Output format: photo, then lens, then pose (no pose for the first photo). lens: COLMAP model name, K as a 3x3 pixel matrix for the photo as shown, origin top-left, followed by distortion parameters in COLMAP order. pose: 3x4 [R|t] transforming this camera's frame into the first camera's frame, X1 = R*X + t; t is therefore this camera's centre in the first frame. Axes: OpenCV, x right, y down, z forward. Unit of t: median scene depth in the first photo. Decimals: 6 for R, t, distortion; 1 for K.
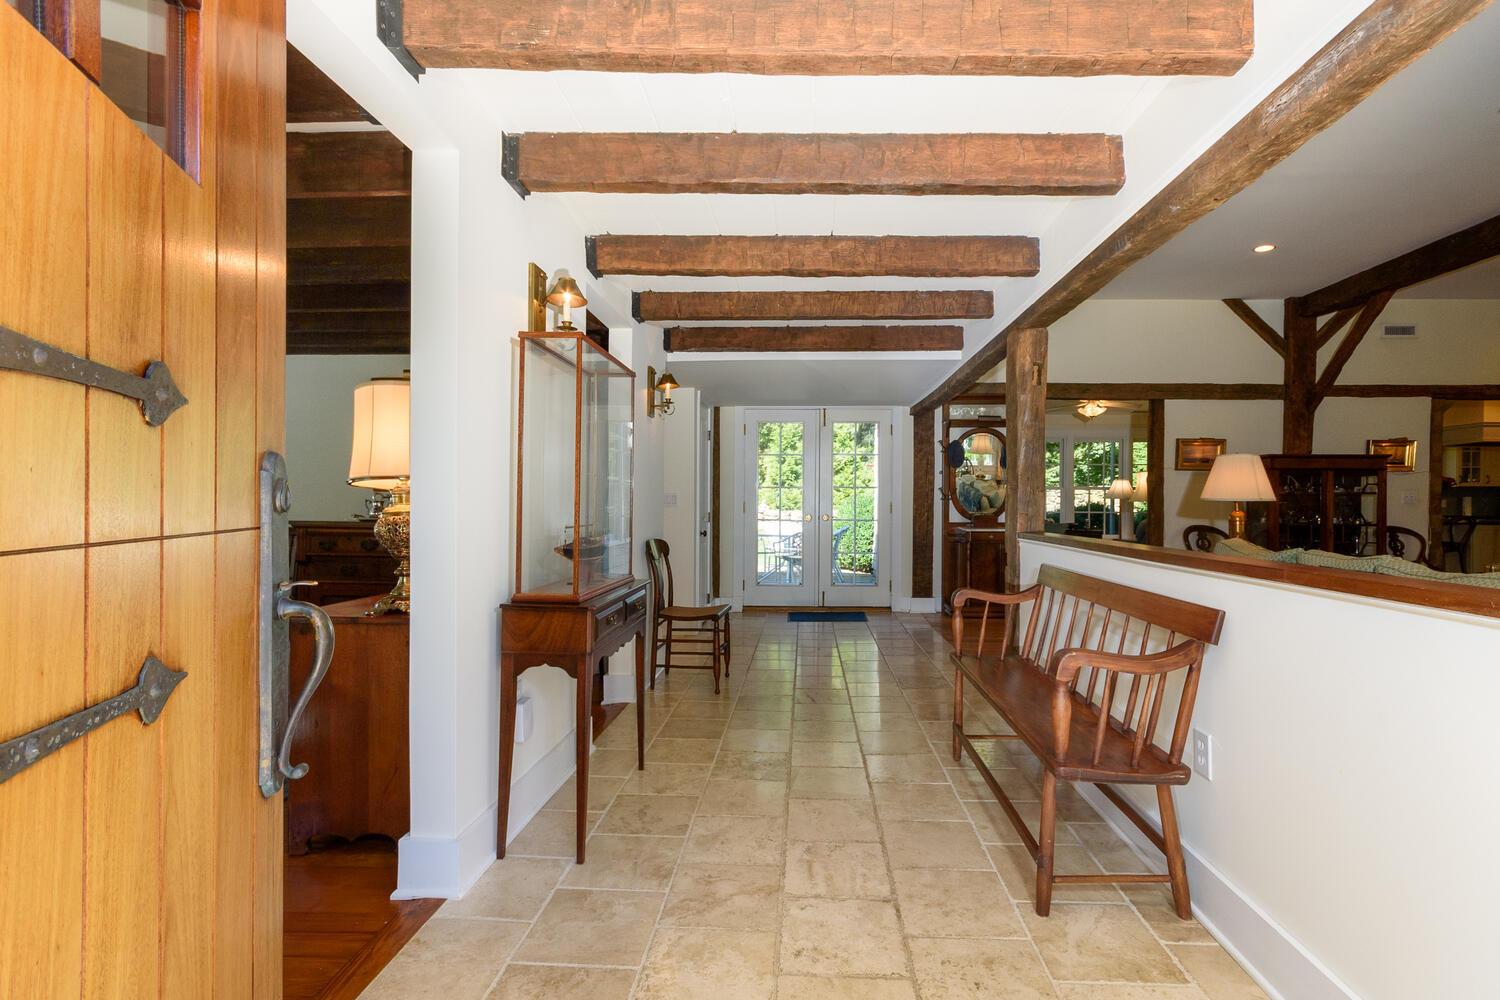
lens RADIAL K [[670.4, 0, 750.0], [0, 670.4, 500.0], [0, 0, 1]] dist [0.113075, -0.070013]
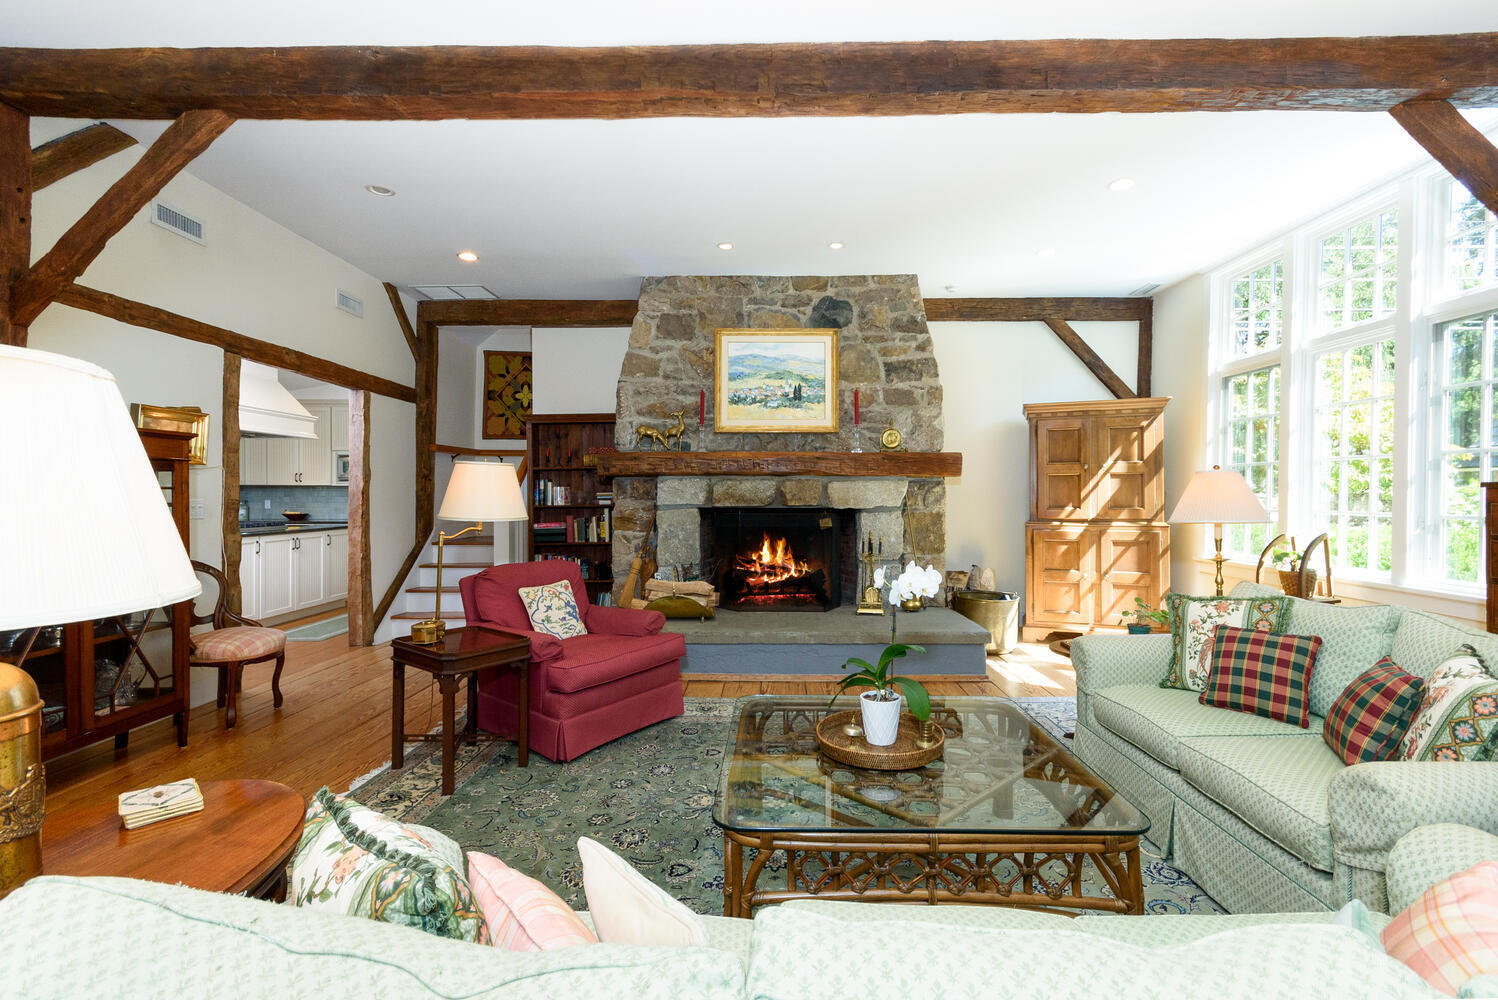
lens RADIAL K [[658.5, 0, 749.0], [0, 658.5, 500.0], [0, 0, 1]] dist [-0.002359, 0.000188]
pose [[-0.049107, -0.015303, 0.998676, 0.358423], [0.001001, 0.999881, 0.015370, -0.019263], [-0.998793, 0.001754, -0.049086, 0.557823]]
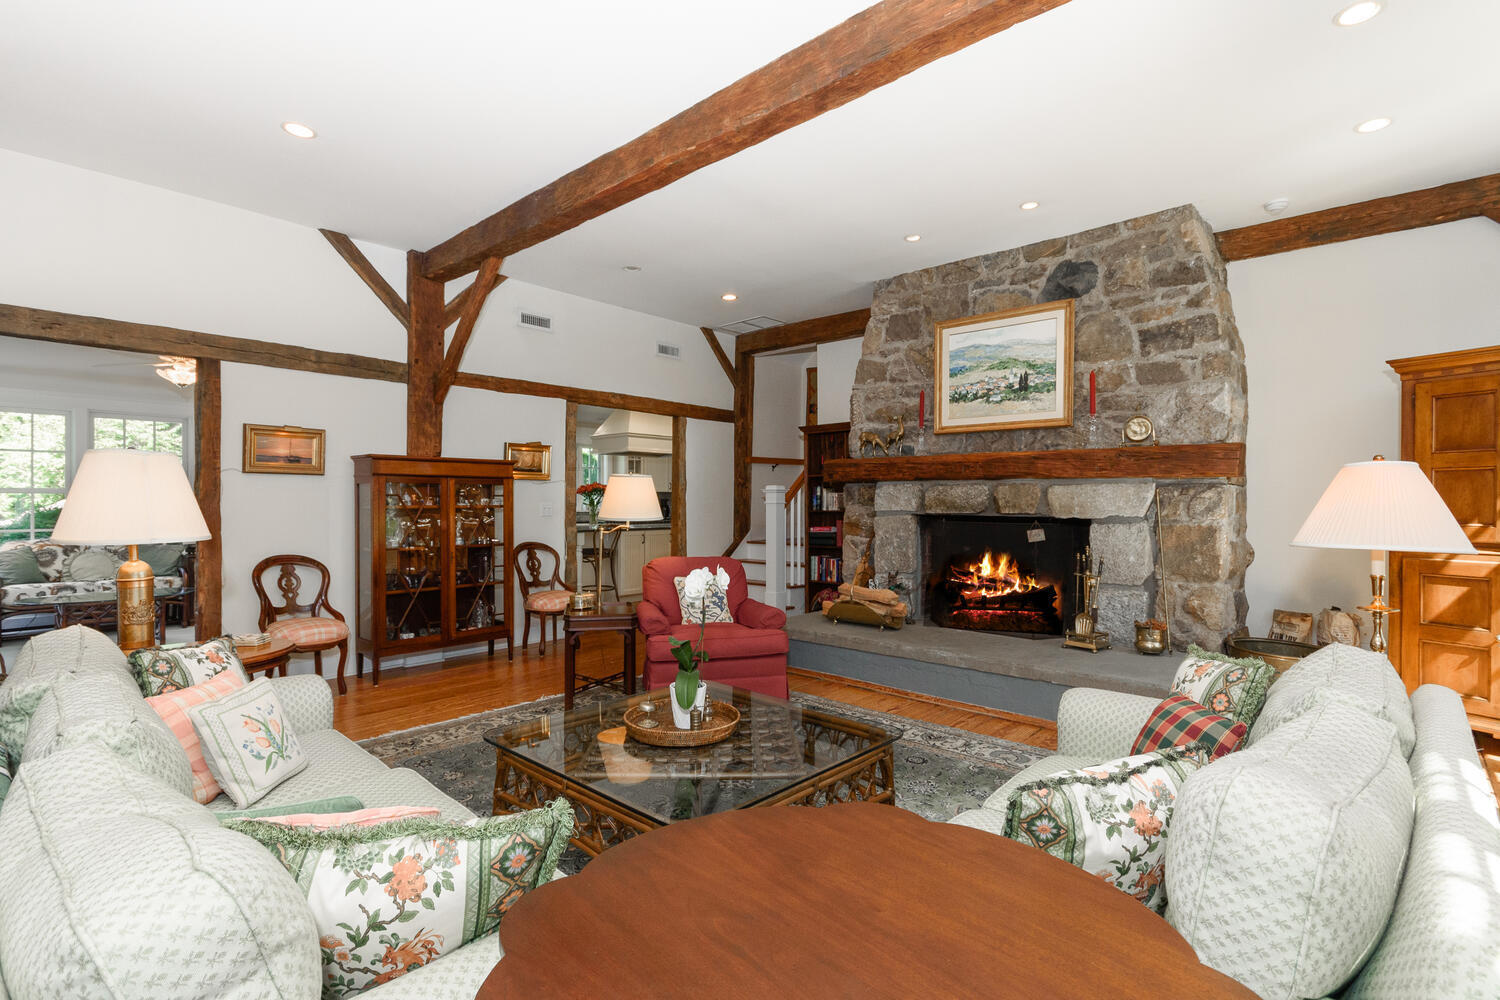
lens RADIAL K [[715.3, 0, 750.8], [0, 715.3, 512.1], [0, 0, 1]] dist [0.002494, 0.000230]
pose [[0.629671, -0.020812, 0.776583, 0.394793], [0.004370, 0.999720, 0.023249, -0.020480], [-0.776849, -0.011246, 0.629586, 0.219467]]
